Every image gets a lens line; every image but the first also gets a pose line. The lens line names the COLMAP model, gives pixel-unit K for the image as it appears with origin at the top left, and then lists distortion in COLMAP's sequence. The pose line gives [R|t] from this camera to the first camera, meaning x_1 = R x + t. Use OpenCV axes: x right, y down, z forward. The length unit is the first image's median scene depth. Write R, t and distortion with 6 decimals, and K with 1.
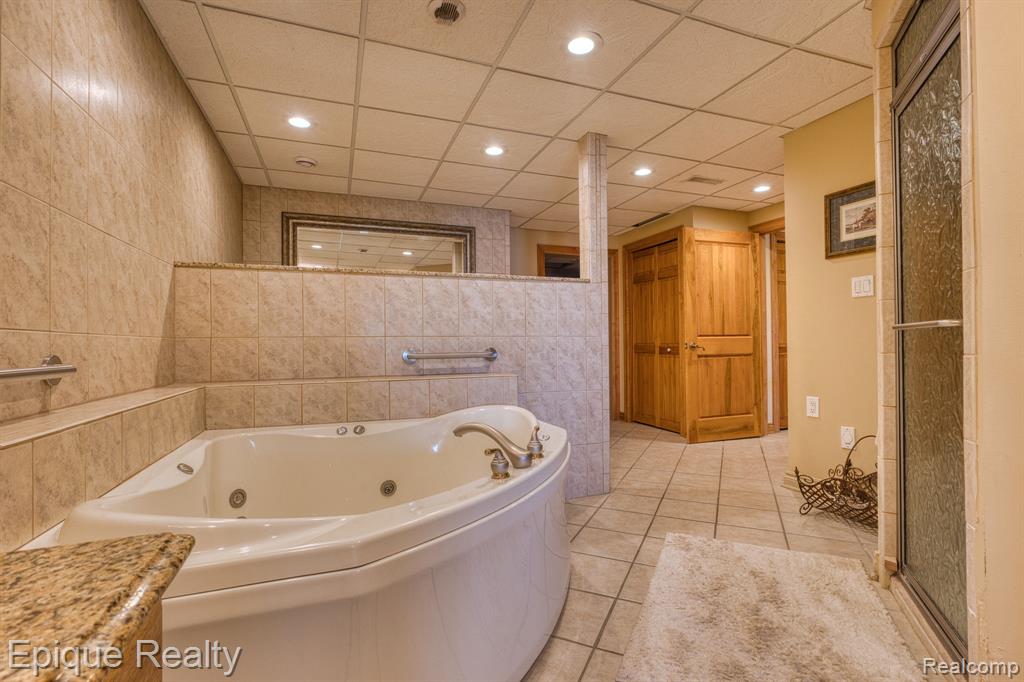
lens RADIAL K [[473.8, 0, 513.7], [0, 473.8, 340.2], [0, 0, 1]] dist [-0.007239, 0.004032]
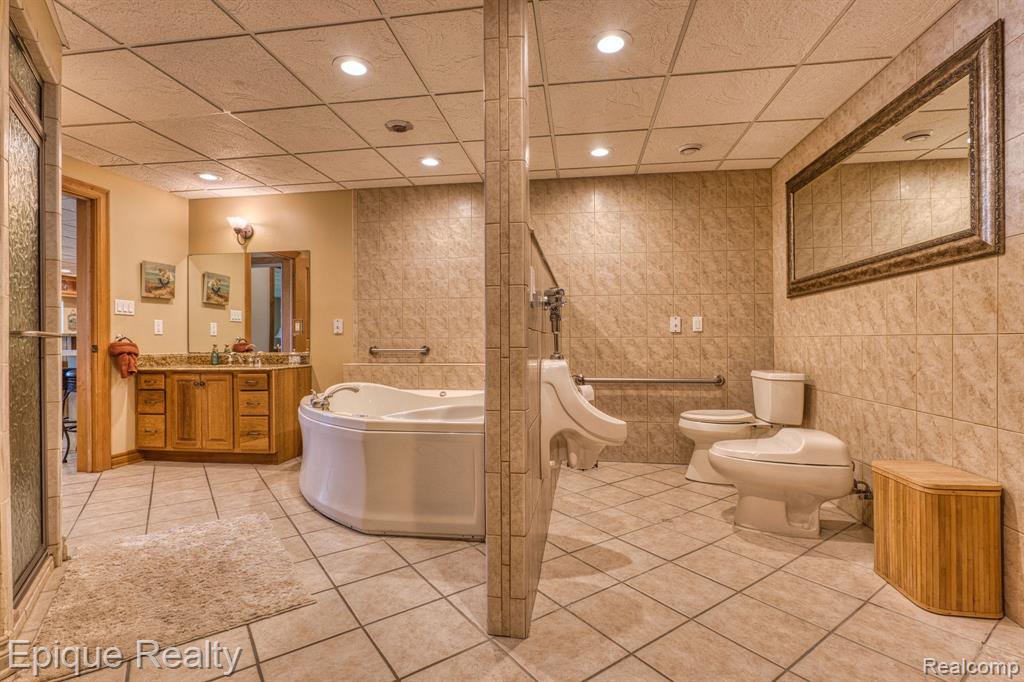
lens RADIAL K [[473.8, 0, 511.7], [0, 473.8, 341.0], [0, 0, 1]] dist [-0.007239, 0.004032]
pose [[-0.487451, 0.011505, -0.873075, 0.837289], [0.019360, 0.999810, 0.002366, 0.002681], [0.872936, -0.015750, -0.487581, 1.678555]]
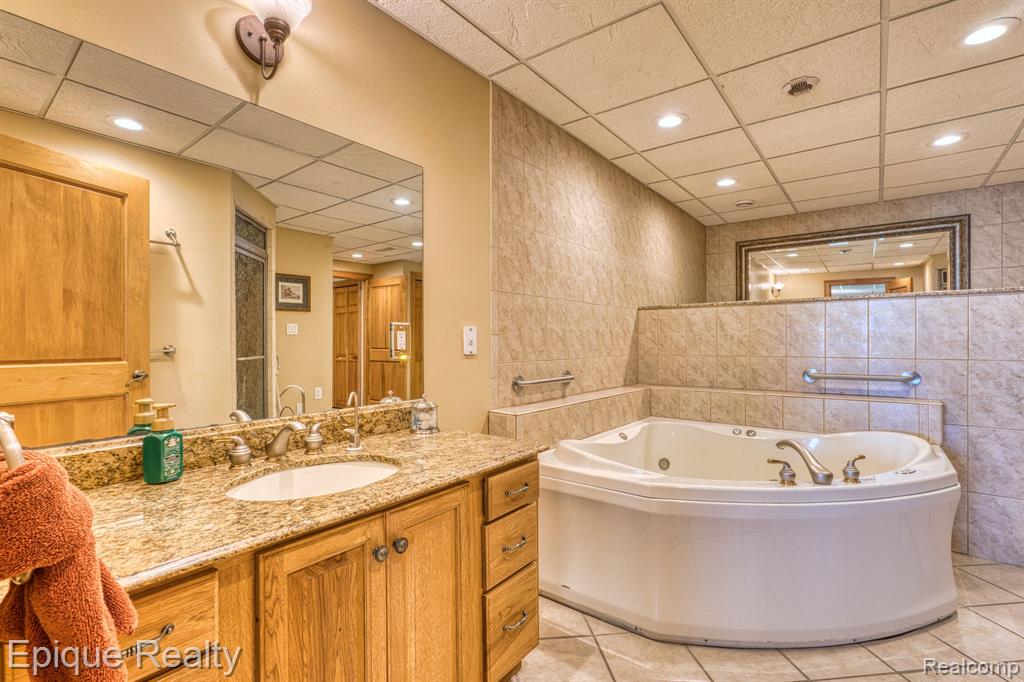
lens RADIAL K [[473.8, 0, 511.0], [0, 473.8, 342.3], [0, 0, 1]] dist [-0.007239, 0.004032]
pose [[0.523380, 0.009742, -0.852044, 0.391843], [0.005981, 0.999868, 0.015106, -0.071110], [0.852079, -0.013002, 0.523252, -0.183591]]
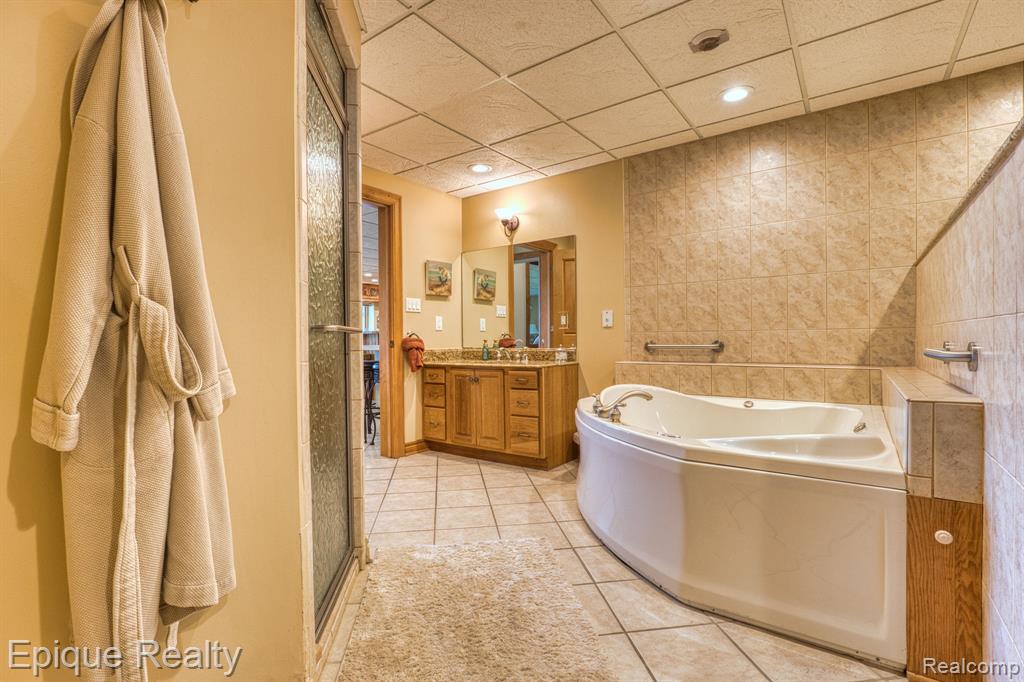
lens RADIAL K [[473.8, 0, 512.0], [0, 473.8, 341.0], [0, 0, 1]] dist [-0.007239, 0.004032]
pose [[-0.835458, 0.021830, -0.549121, 0.717193], [0.024772, 0.999691, 0.002053, 0.001395], [0.548996, -0.011888, -0.835740, 1.365610]]
